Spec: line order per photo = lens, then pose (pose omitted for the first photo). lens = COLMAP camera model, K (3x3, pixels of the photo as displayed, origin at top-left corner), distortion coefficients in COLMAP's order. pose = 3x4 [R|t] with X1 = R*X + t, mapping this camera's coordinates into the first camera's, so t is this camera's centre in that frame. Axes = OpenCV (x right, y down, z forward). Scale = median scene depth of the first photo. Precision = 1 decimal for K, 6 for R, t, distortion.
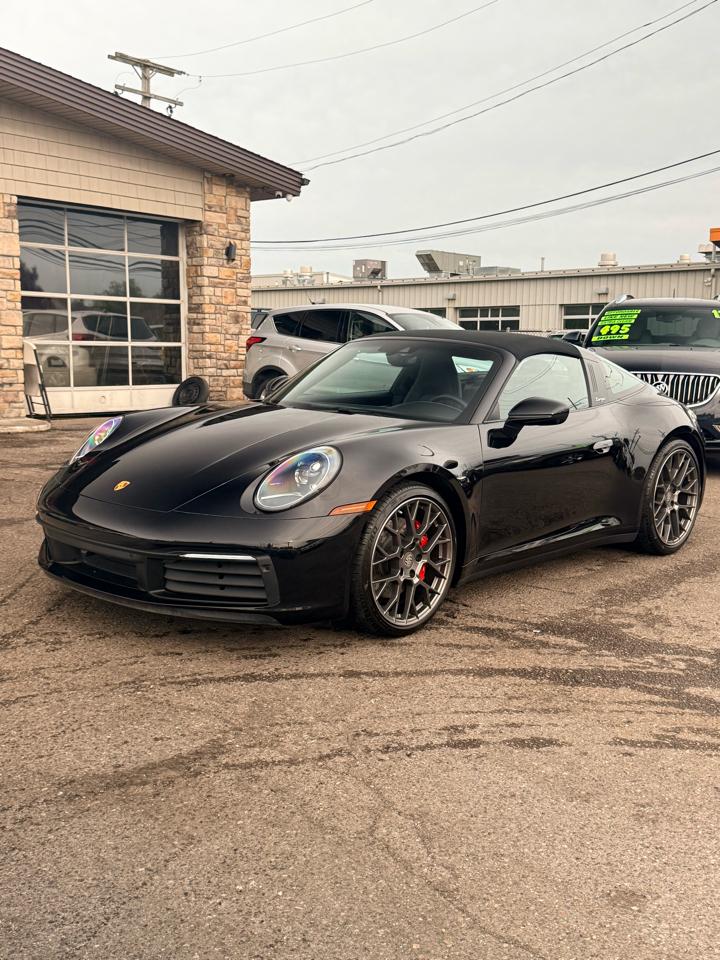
lens RADIAL K [[1014.3, 0, 359.8], [0, 1014.3, 480.4], [0, 0, 1]] dist [0.137594, -0.230017]
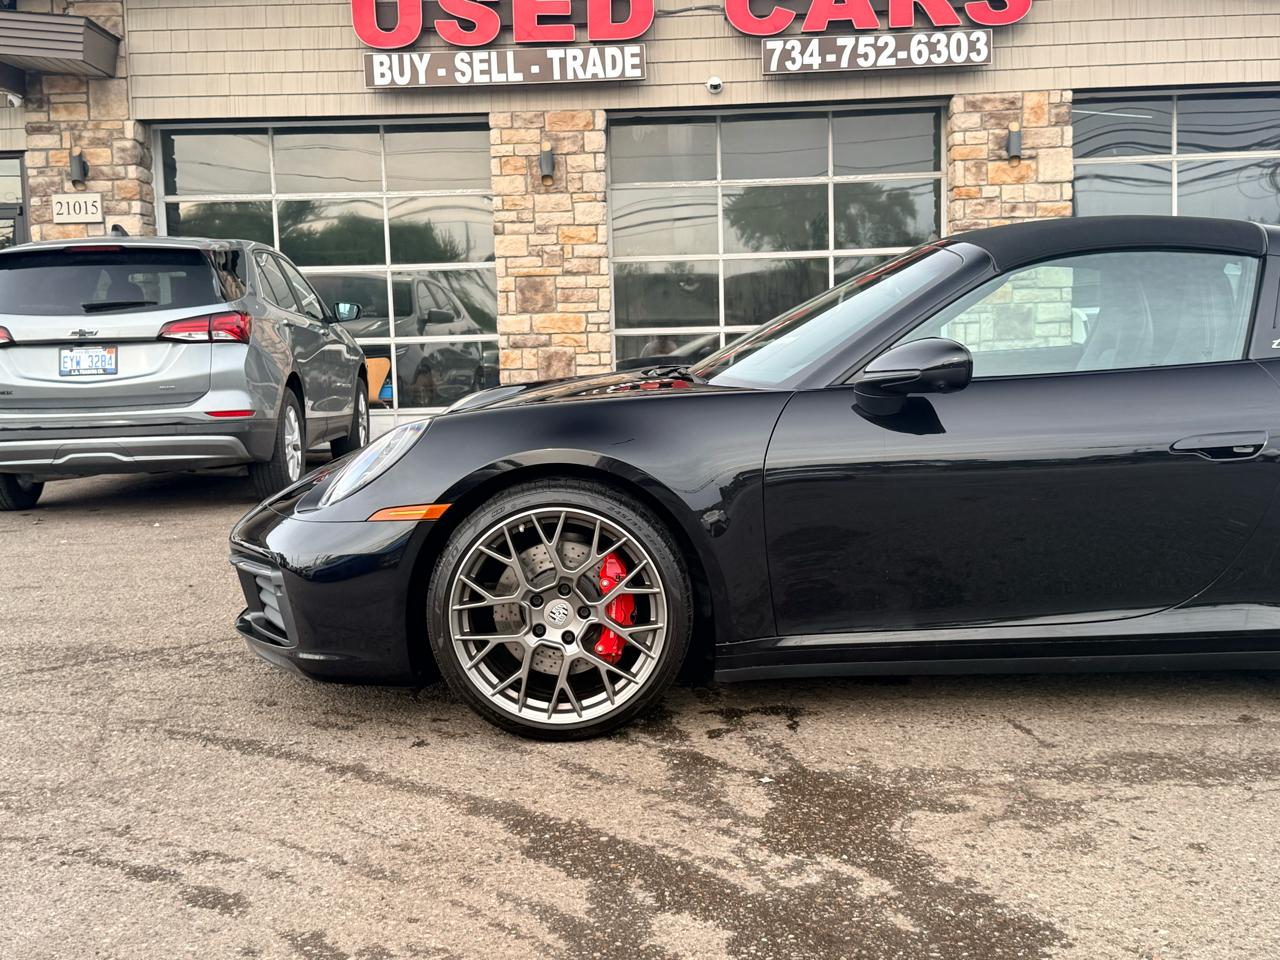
lens RADIAL K [[1545.0, 0, 640.0], [0, 1545.0, 480.0], [0, 0, 1]] dist [0.207573, -0.510938]
pose [[0.647100, 0.031125, -0.761770, 0.628045], [-0.063524, 0.997893, -0.013189, 0.008537], [0.759754, 0.056925, 0.647714, 0.368318]]
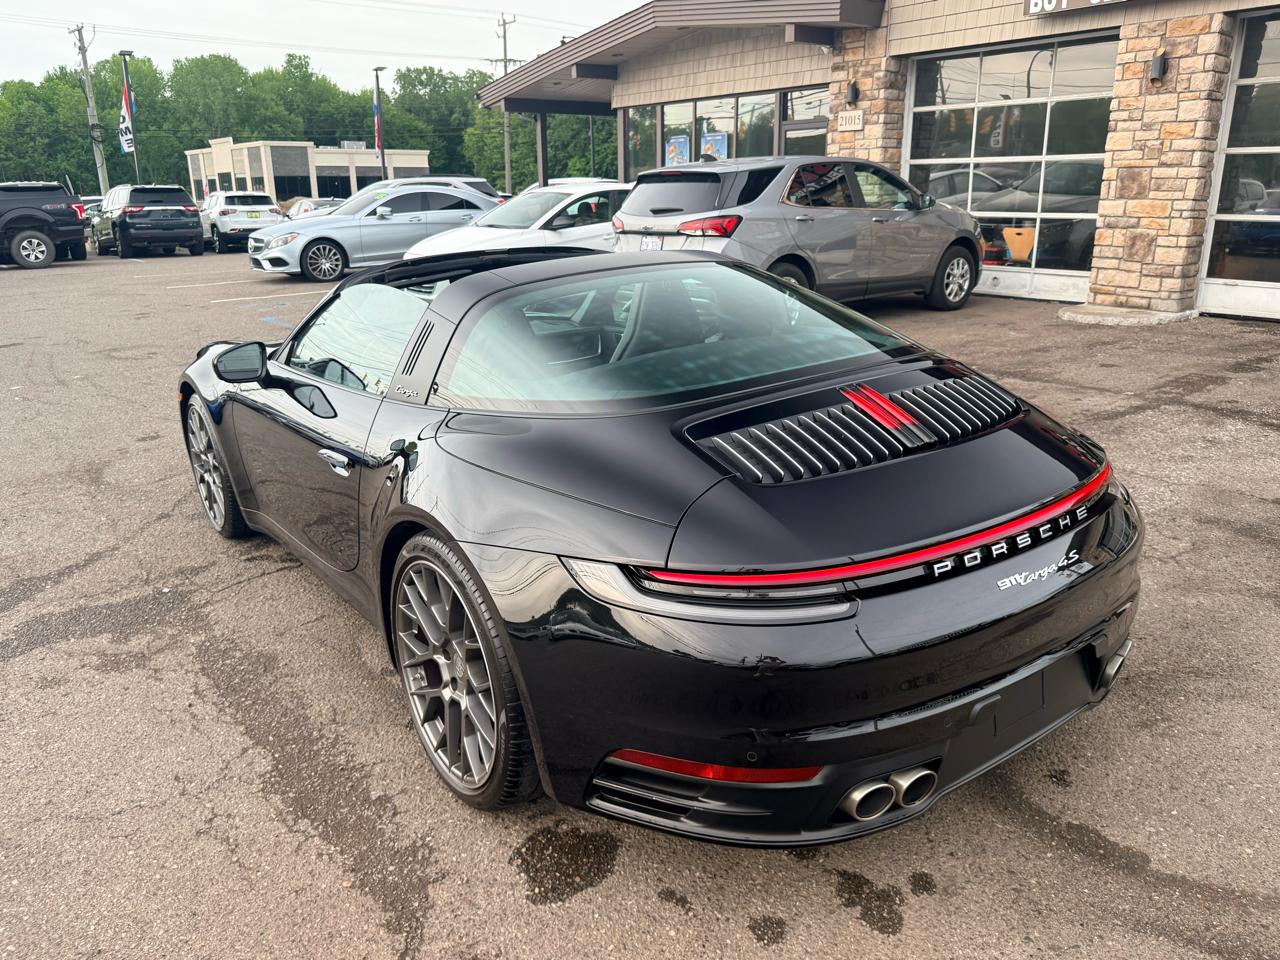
lens RADIAL K [[973.4, 0, 646.7], [0, 973.4, 484.2], [0, 0, 1]] dist [0.000664, -0.015793]
pose [[-0.212733, 0.279541, -0.936270, 0.722907], [-0.117977, 0.943844, 0.308608, -0.227092], [0.969962, 0.176110, -0.167808, 1.329808]]
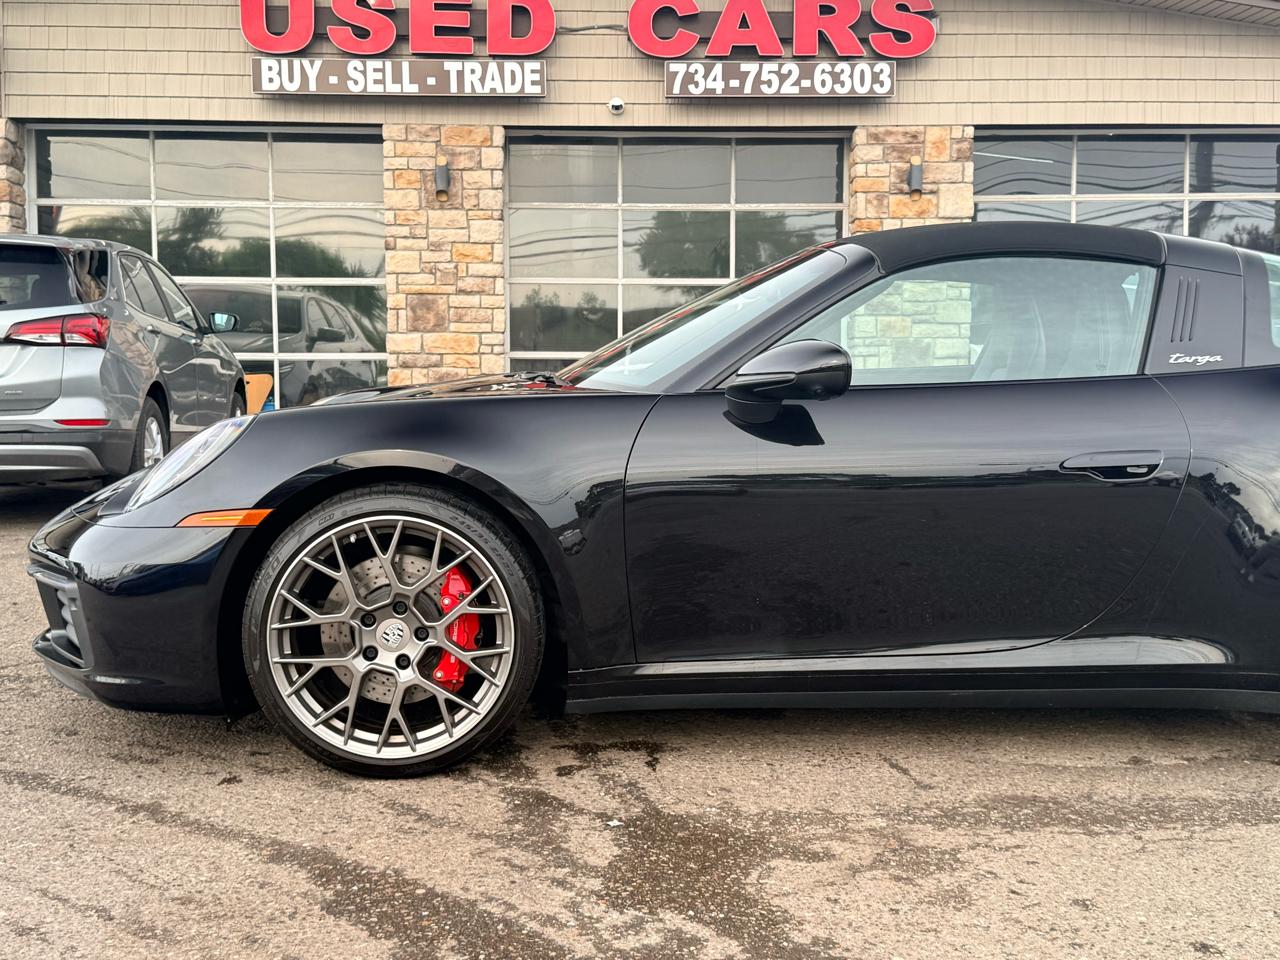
lens RADIAL K [[1542.2, 0, 649.9], [0, 1542.2, 481.4], [0, 0, 1]] dist [0.221379, -0.560382]
pose [[0.694767, 0.030069, -0.718606, 0.592299], [-0.084860, 0.995574, -0.040386, 0.017236], [0.714211, 0.089040, 0.694244, 0.433827]]
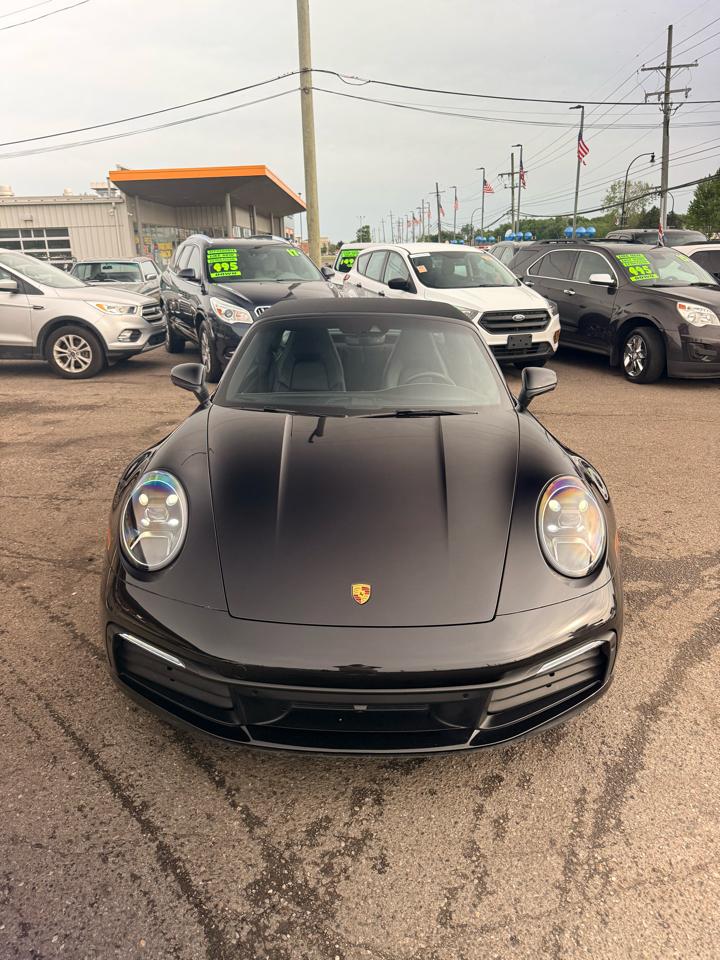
lens RADIAL K [[666.9, 0, 361.9], [0, 666.9, 492.9], [0, 0, 1]] dist [-0.011159, 0.004720]
pose [[0.743894, -0.255571, 0.617499, -0.404140], [0.117959, 0.959694, 0.255096, -0.147875], [-0.657805, -0.116925, 0.744058, 0.546505]]
